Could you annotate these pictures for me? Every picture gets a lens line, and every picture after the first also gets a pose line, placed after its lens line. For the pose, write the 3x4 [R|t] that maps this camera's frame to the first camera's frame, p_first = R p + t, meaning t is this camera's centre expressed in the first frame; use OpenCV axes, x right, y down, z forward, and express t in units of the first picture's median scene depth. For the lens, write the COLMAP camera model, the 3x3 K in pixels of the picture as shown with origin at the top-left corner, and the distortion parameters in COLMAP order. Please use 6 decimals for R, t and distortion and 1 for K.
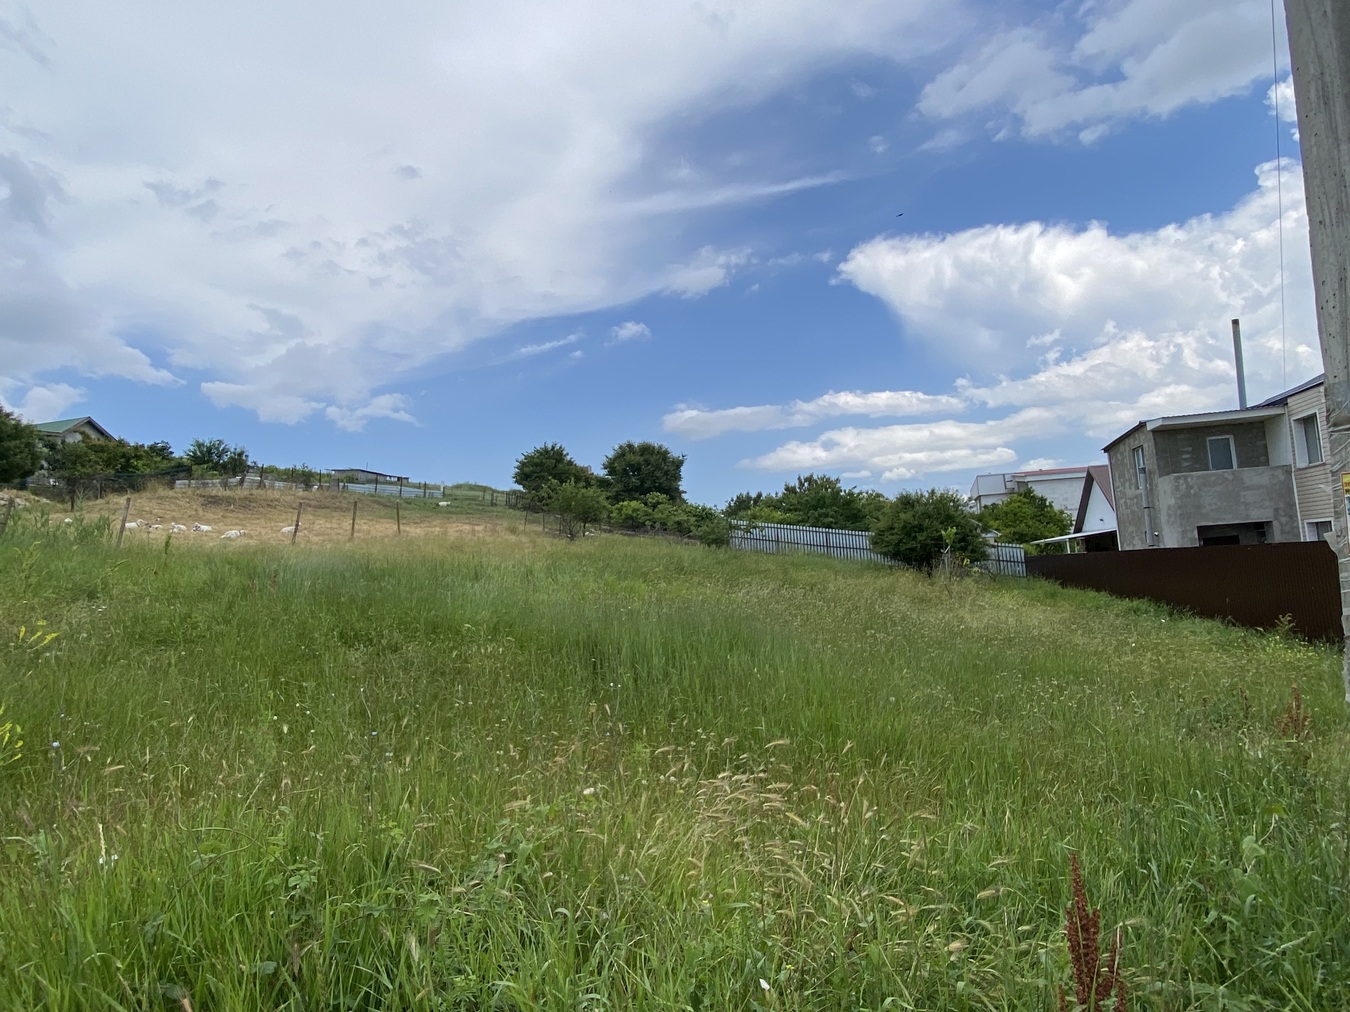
lens RADIAL K [[747.7, 0, 675.3], [0, 747.7, 493.4], [0, 0, 1]] dist [0.010900, -0.001331]
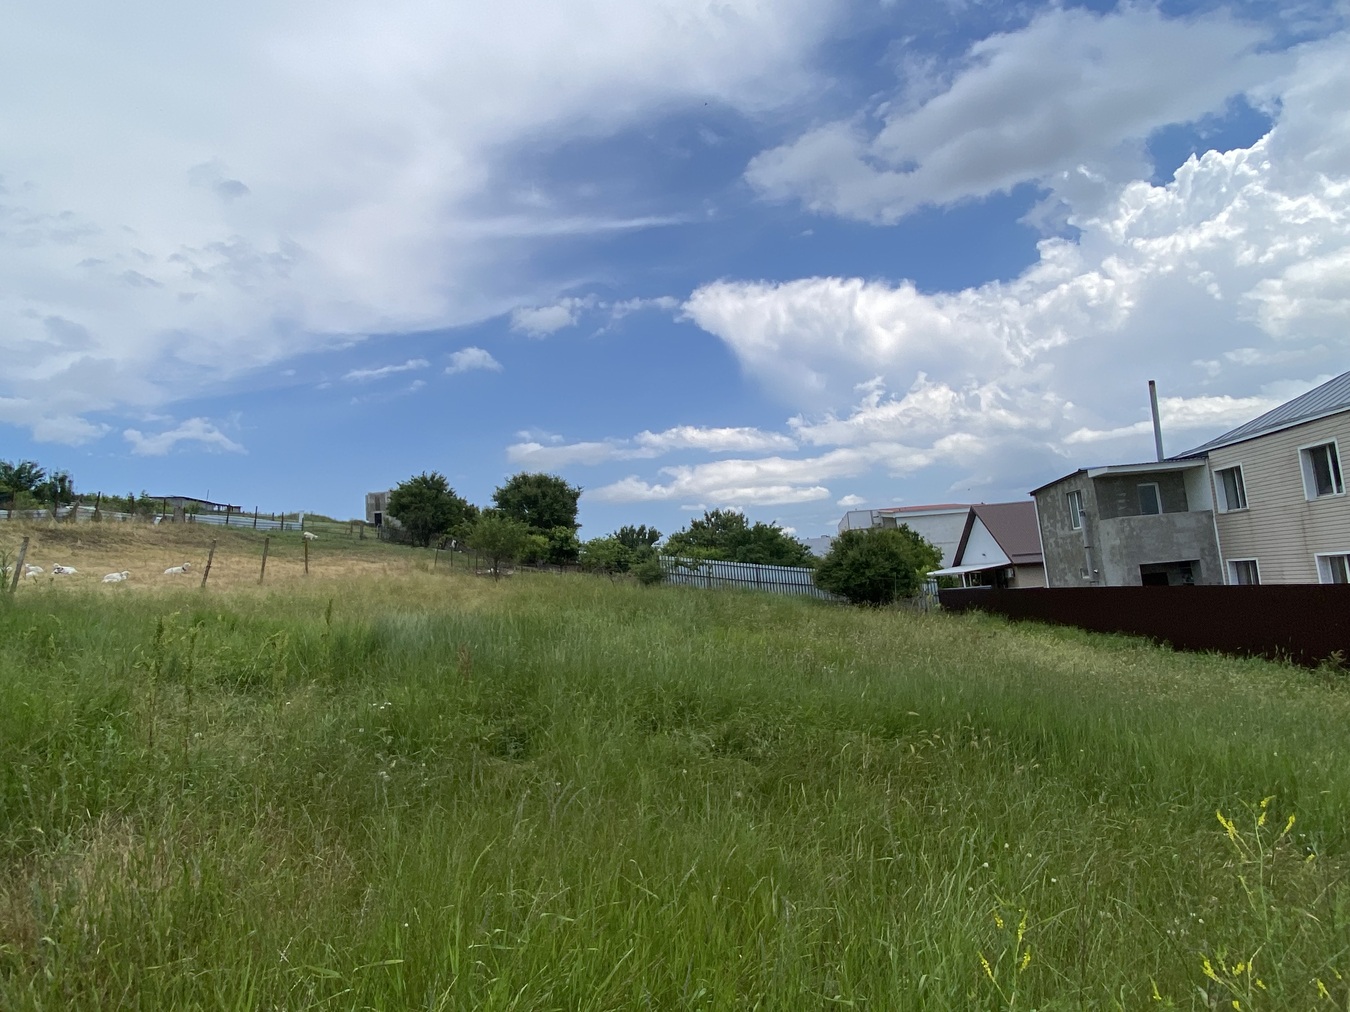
lens RADIAL K [[744.0, 0, 669.8], [0, 744.0, 507.6], [0, 0, 1]] dist [0.055932, -0.051119]
pose [[0.977077, 0.009920, 0.212654, -0.084330], [-0.005337, 0.999741, -0.022115, -0.004540], [-0.212819, 0.020473, 0.976877, 0.019246]]
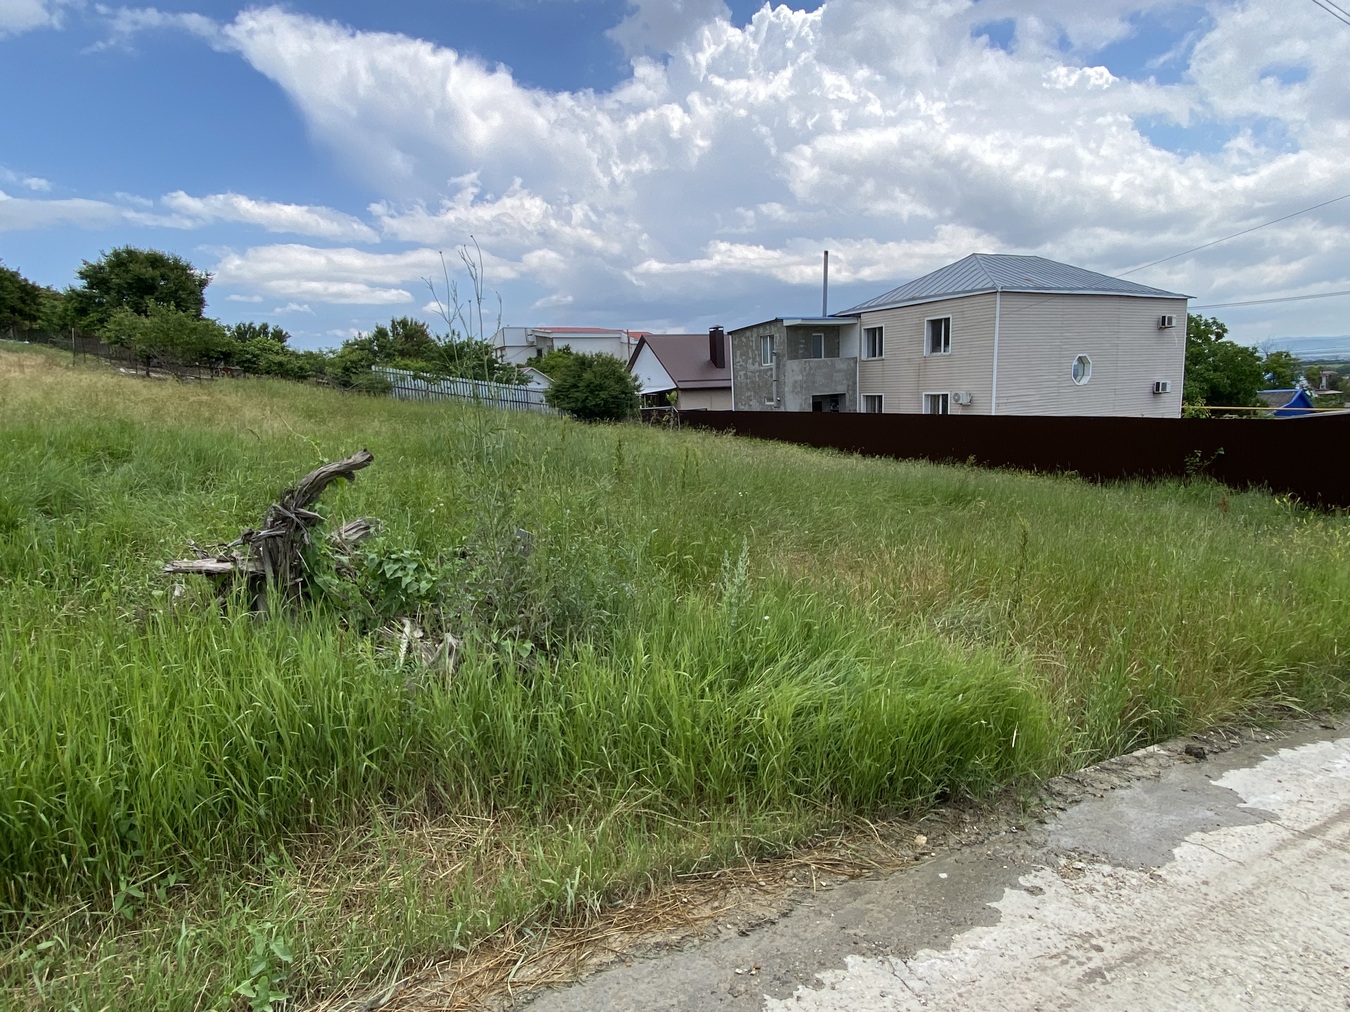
lens RADIAL K [[765.7, 0, 656.8], [0, 765.7, 500.7], [0, 0, 1]] dist [0.059717, -0.049410]
pose [[0.736180, -0.074670, 0.672654, -0.220304], [-0.073926, 0.979076, 0.189593, -0.006878], [-0.672736, -0.189301, 0.715256, 0.024002]]
